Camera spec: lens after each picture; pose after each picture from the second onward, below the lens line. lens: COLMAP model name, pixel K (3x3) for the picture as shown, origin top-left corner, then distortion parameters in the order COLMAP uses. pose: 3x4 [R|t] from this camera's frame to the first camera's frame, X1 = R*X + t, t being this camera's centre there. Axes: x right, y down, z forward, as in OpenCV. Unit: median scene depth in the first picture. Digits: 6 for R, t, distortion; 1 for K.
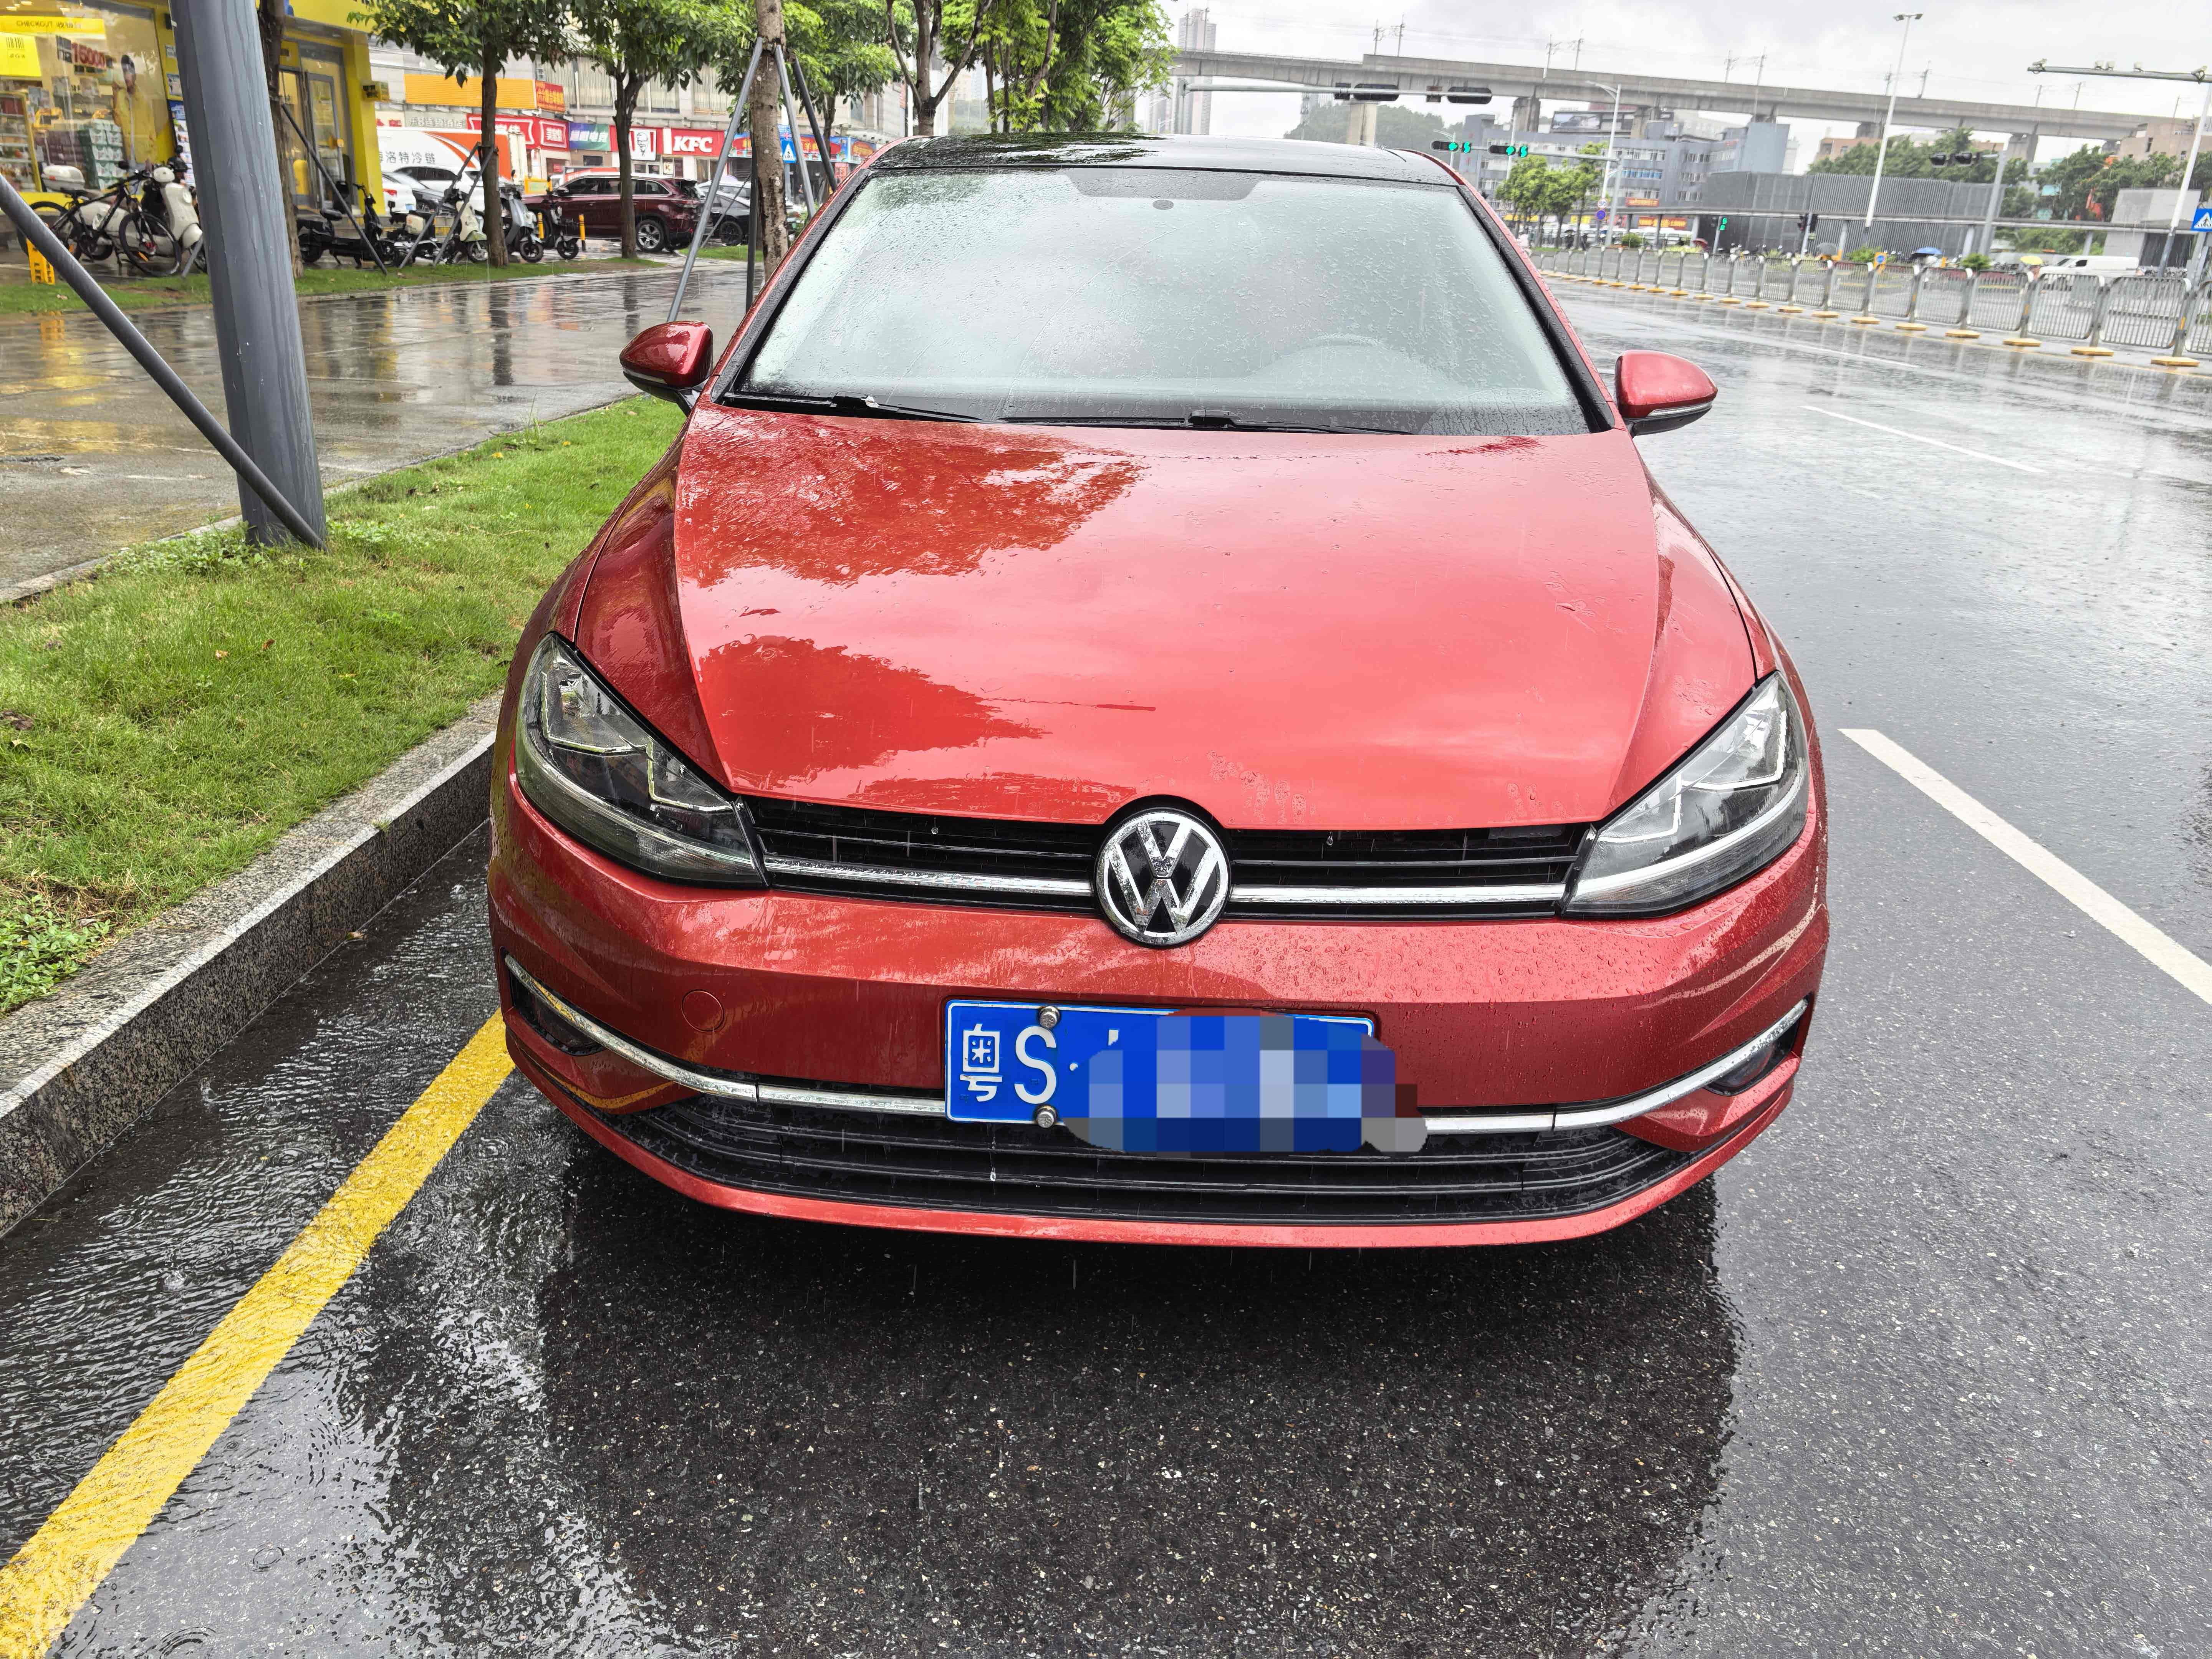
lens RADIAL K [[1643.8, 0, 1106.0], [0, 1643.8, 829.5], [0, 0, 1]] dist [0.008933, -0.005973]
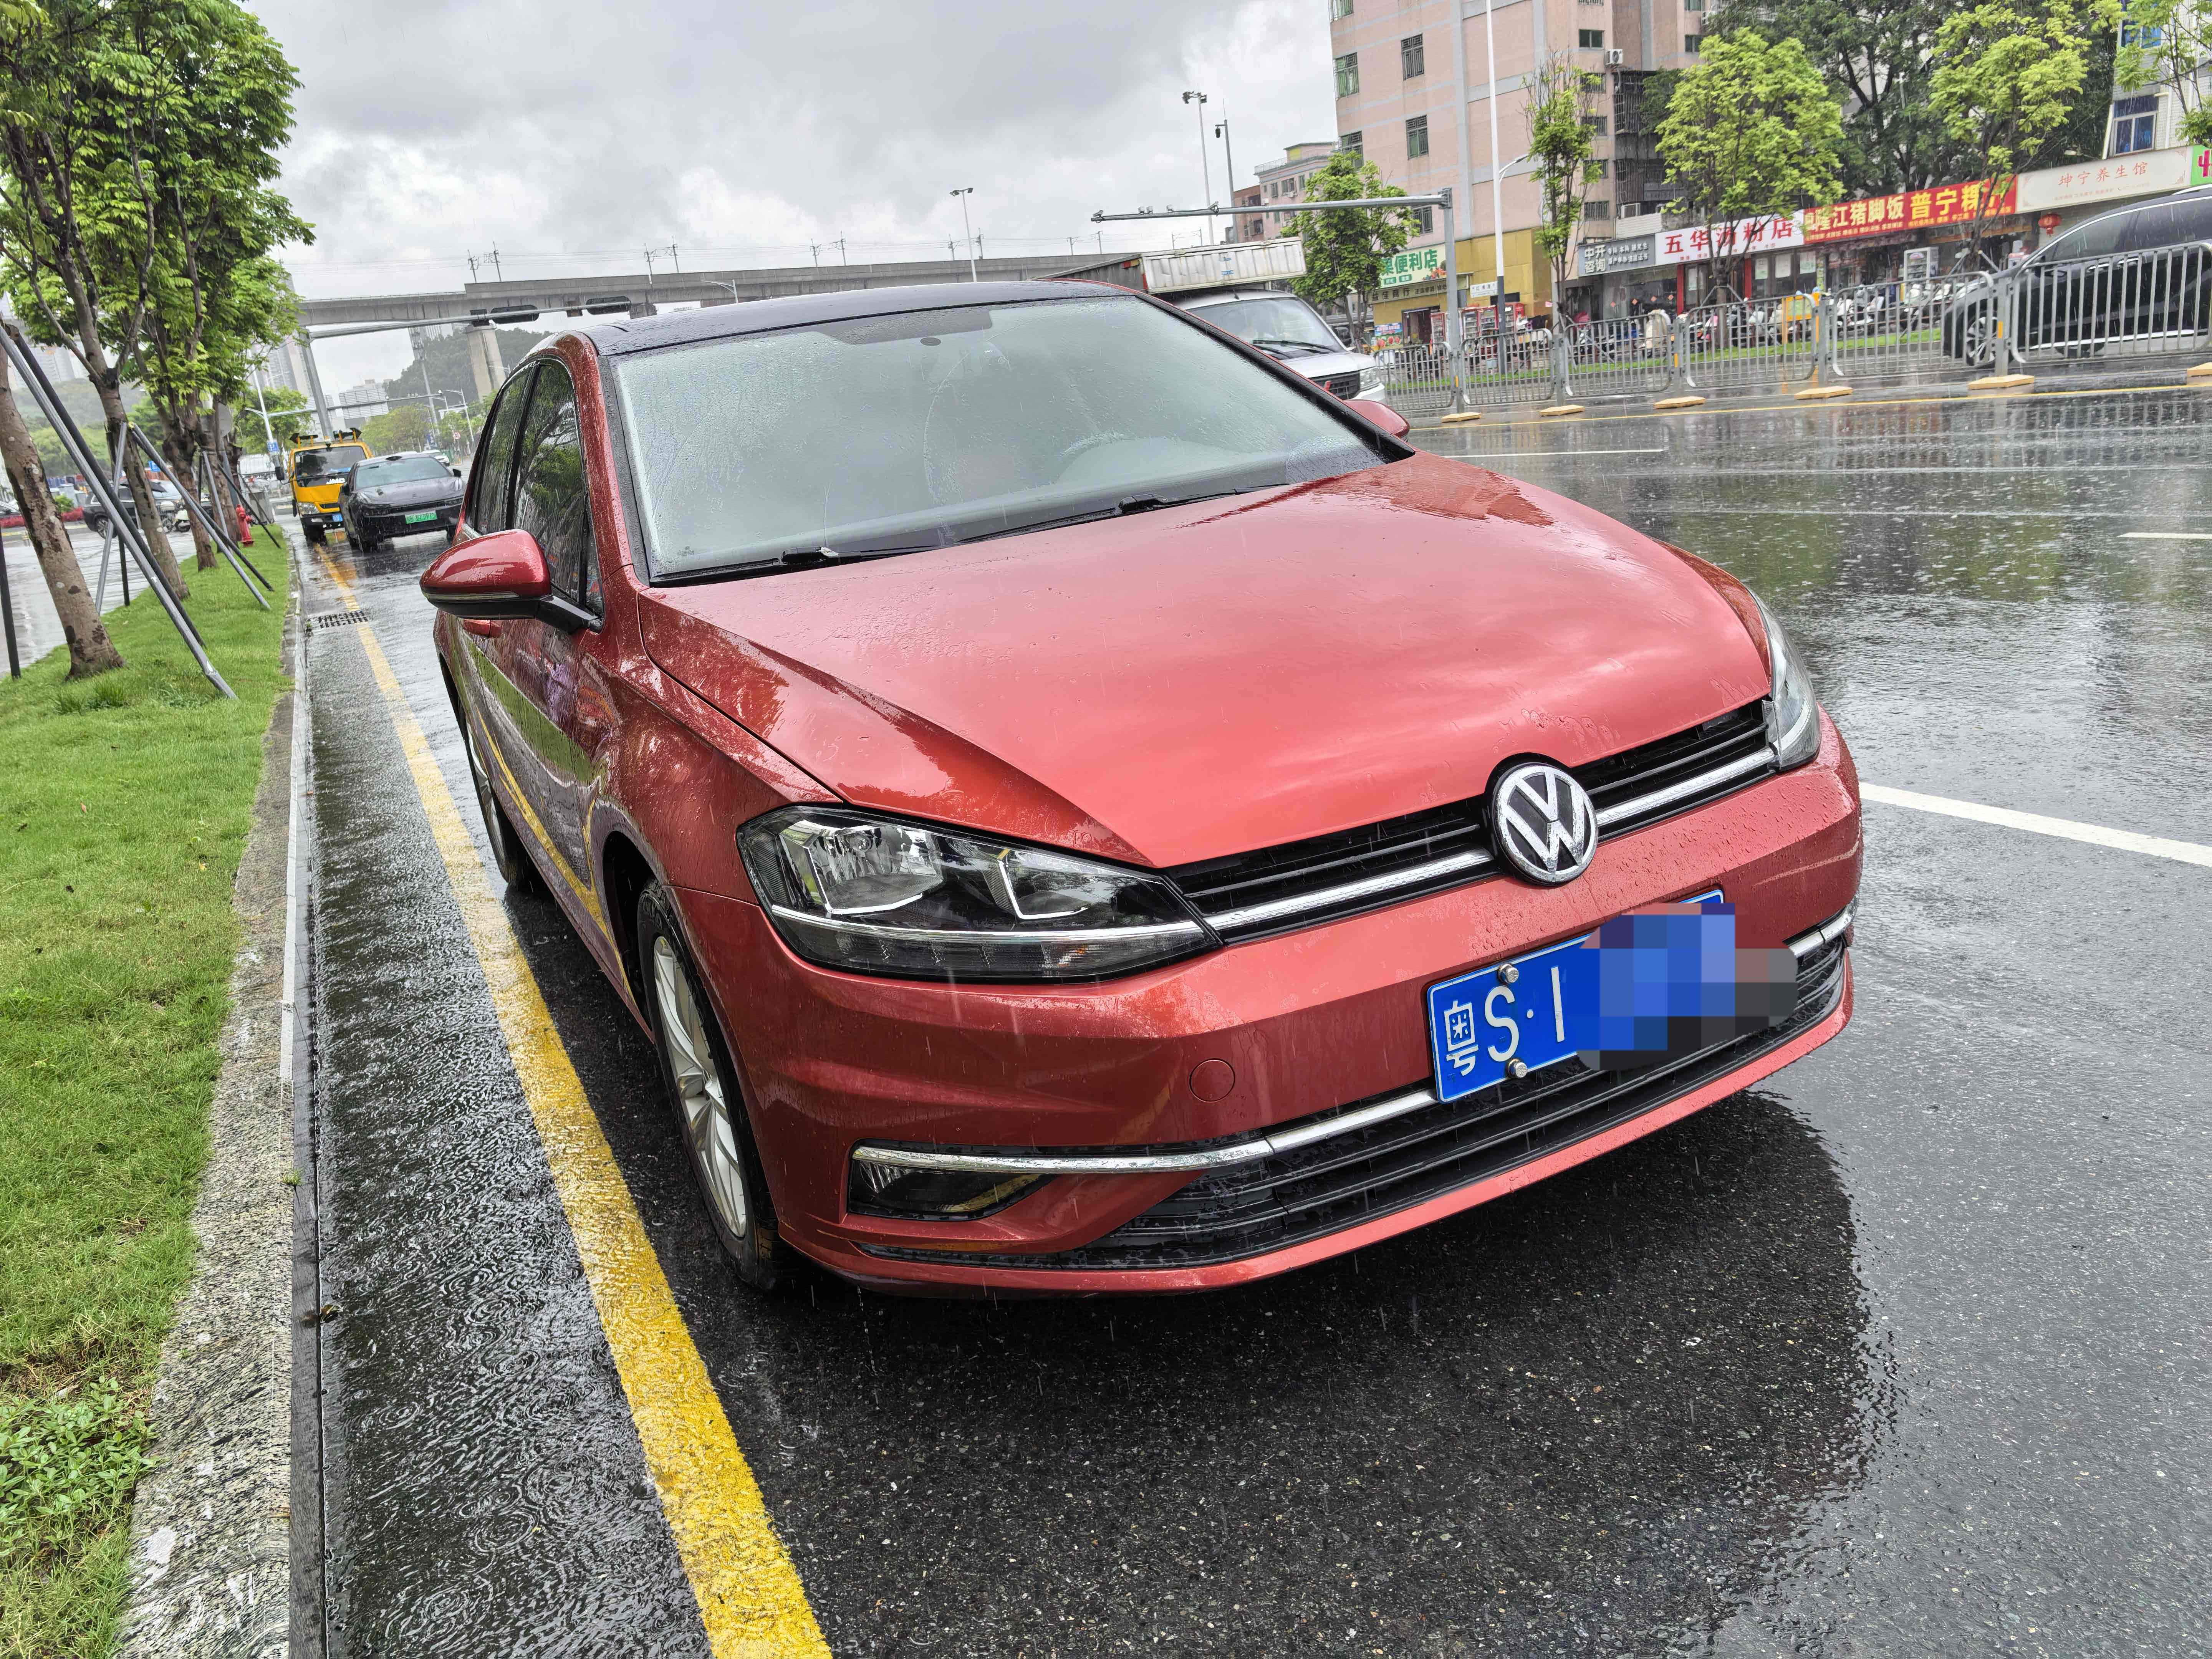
lens RADIAL K [[1676.7, 0, 1106.0], [0, 1676.7, 829.5], [0, 0, 1]] dist [0.002798, -0.006089]
pose [[0.867799, -0.262978, 0.421625, -0.503877], [0.309311, 0.949937, -0.044132, -0.006719], [-0.388911, 0.168710, 0.905696, 0.060078]]
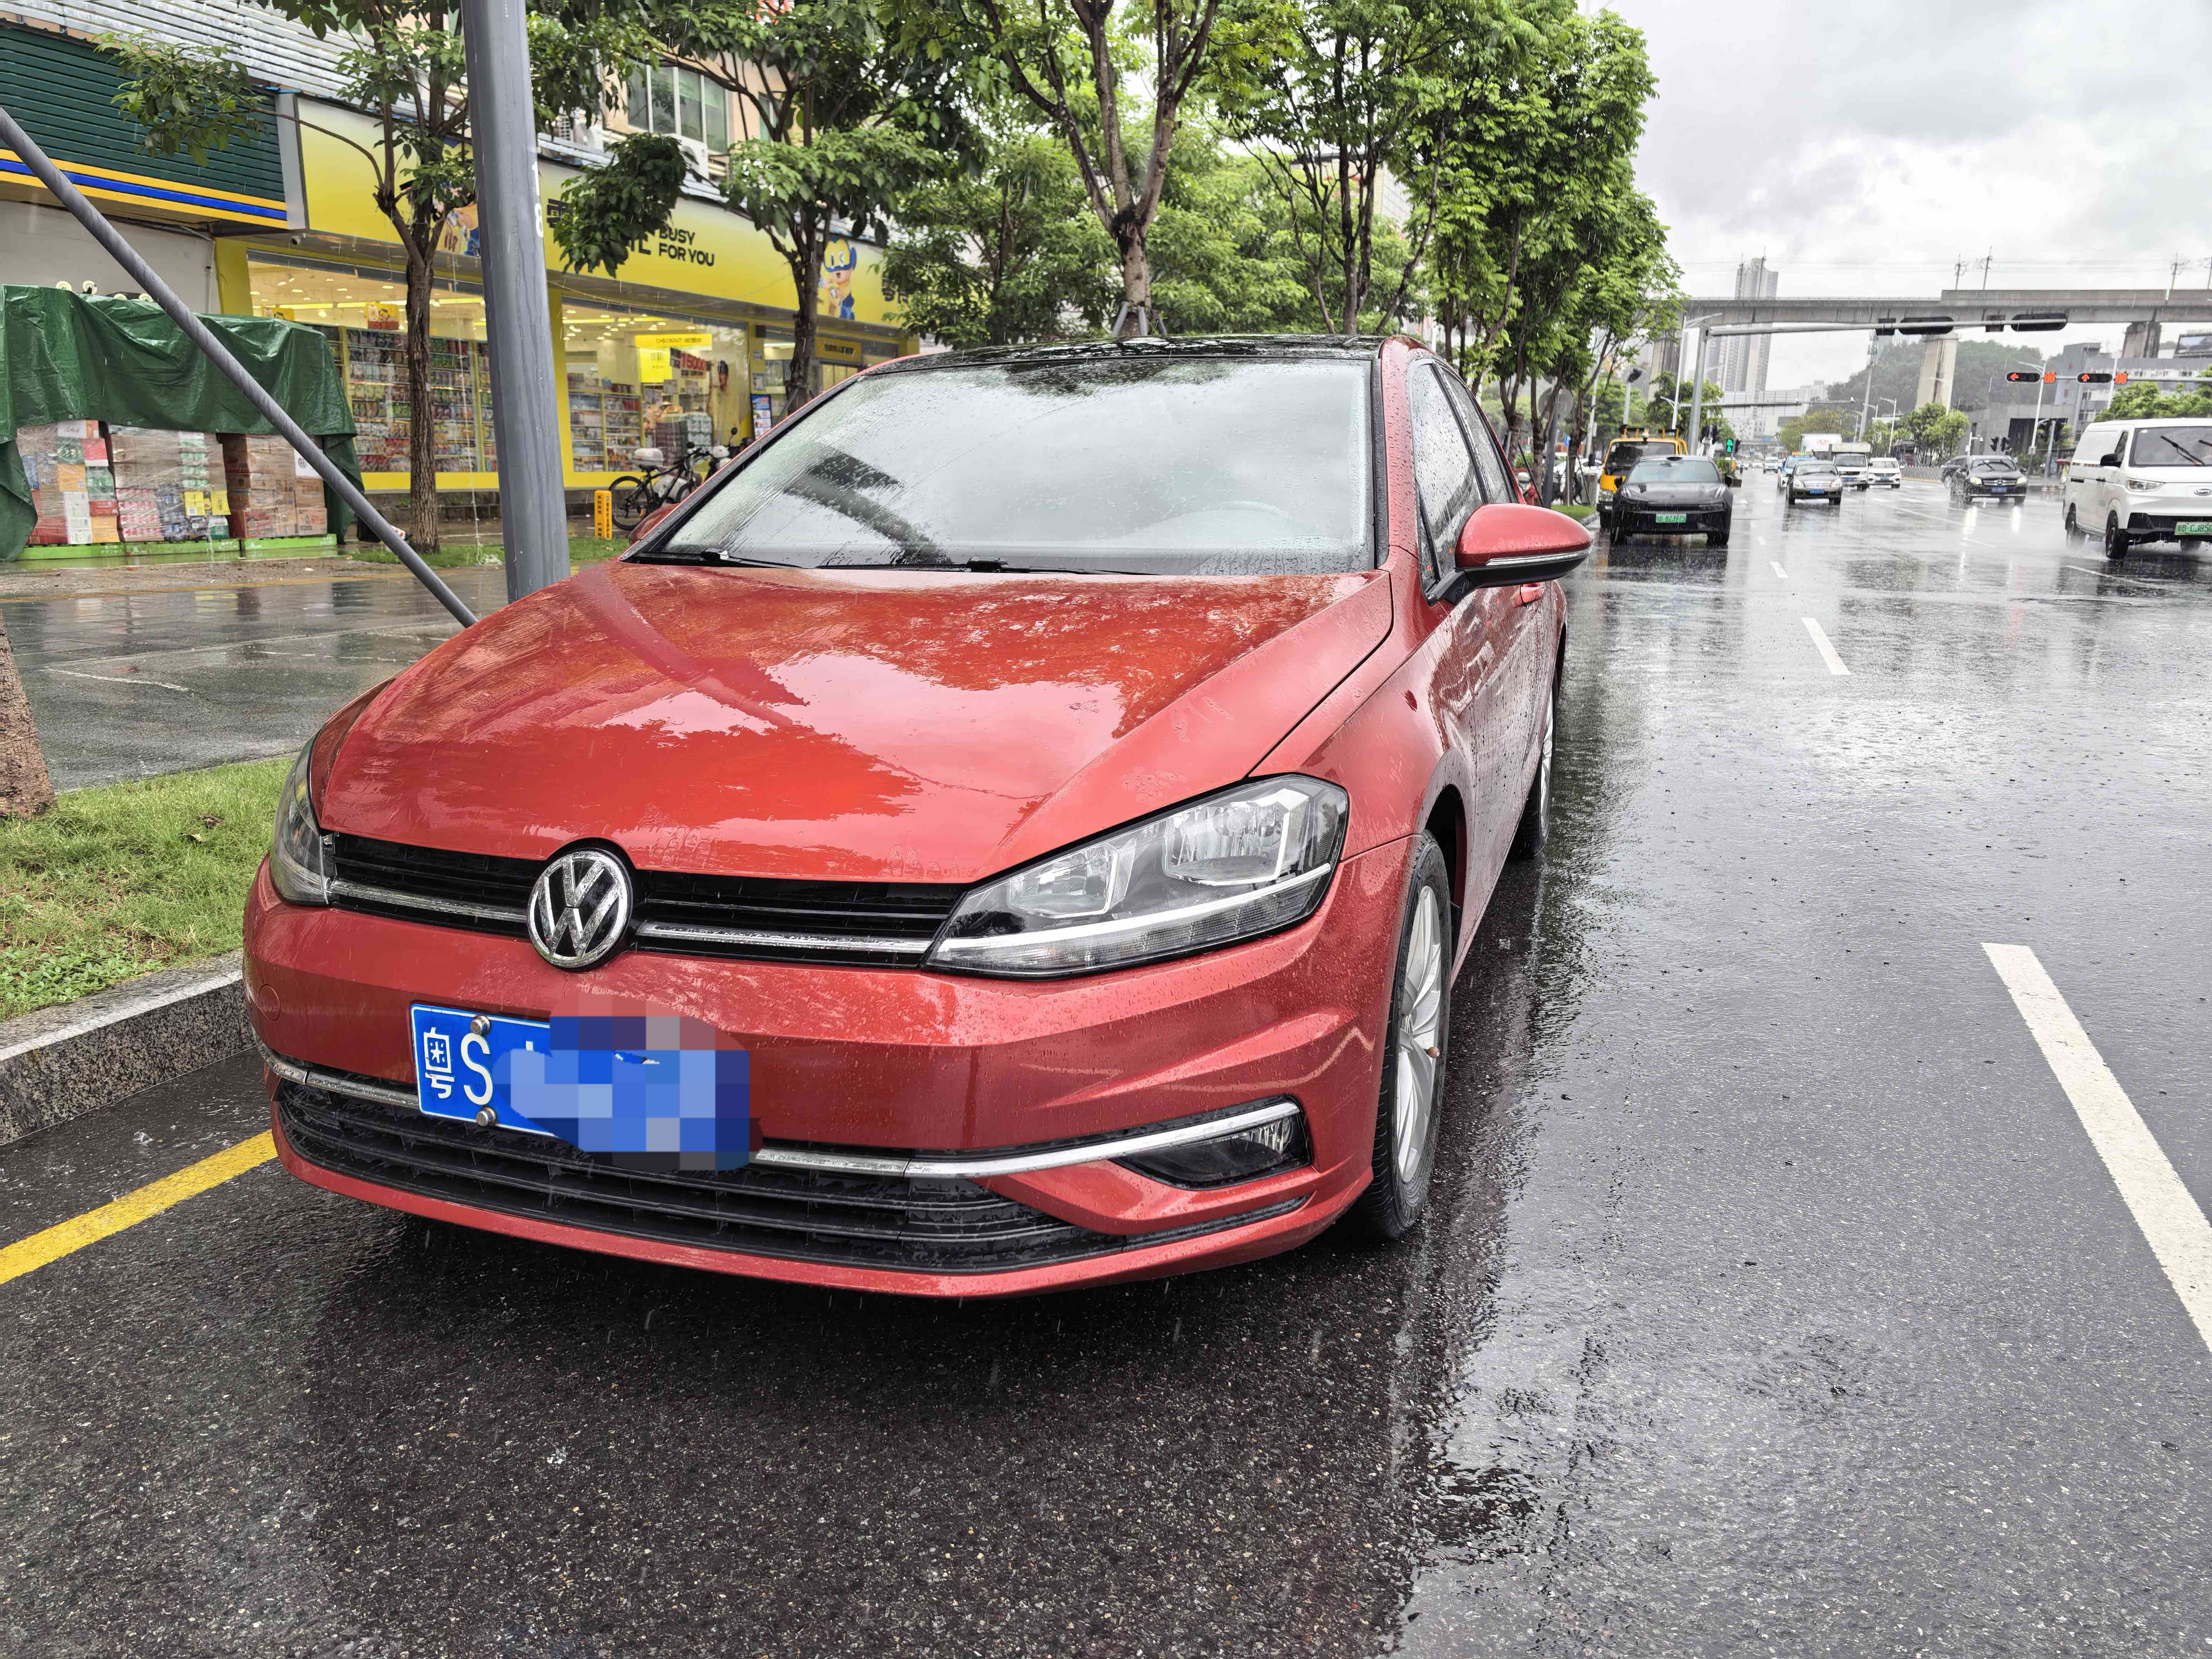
lens RADIAL K [[1636.8, 0, 1081.5], [0, 1636.8, 876.8], [0, 0, 1]] dist [0.004364, 0.003981]
pose [[0.942321, 0.046674, -0.331439, 0.524884], [-0.085696, 0.990867, -0.104107, 0.067326], [0.323553, 0.126505, 0.937715, 0.034901]]
